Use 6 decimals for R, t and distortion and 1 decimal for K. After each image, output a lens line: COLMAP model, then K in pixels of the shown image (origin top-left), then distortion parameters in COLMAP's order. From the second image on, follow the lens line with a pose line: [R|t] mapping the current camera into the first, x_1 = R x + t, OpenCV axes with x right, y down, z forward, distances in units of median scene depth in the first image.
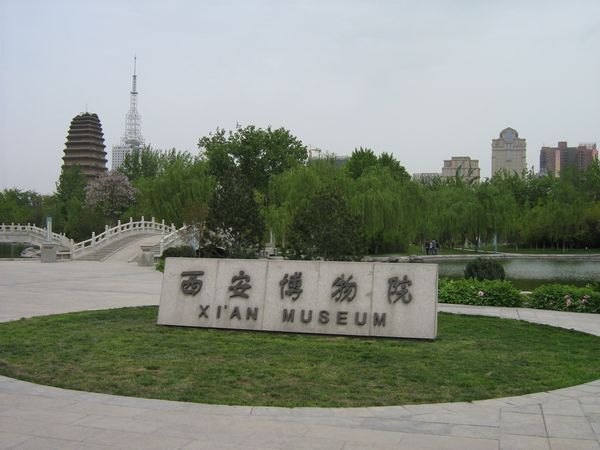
lens RADIAL K [[698.4, 0, 300.0], [0, 698.4, 225.0], [0, 0, 1]] dist [-0.126928, 0.060574]
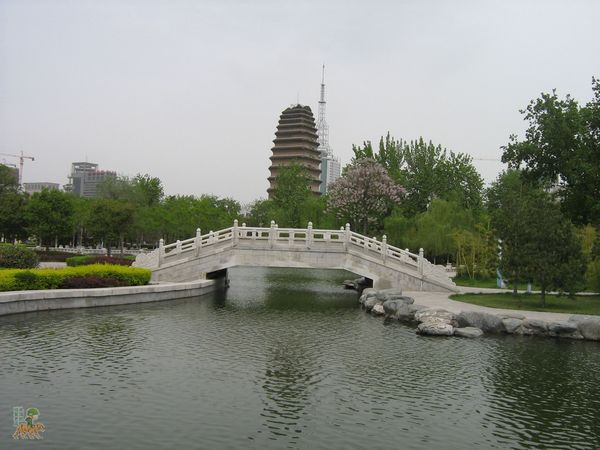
lens RADIAL K [[698.4, 0, 300.0], [0, 698.4, 225.0], [0, 0, 1]] dist [-0.126928, 0.060574]
pose [[0.969140, 0.012013, -0.246216, -0.223001], [-0.017420, 0.999652, -0.019793, 0.004946], [0.245893, 0.023471, 0.969013, 0.405285]]
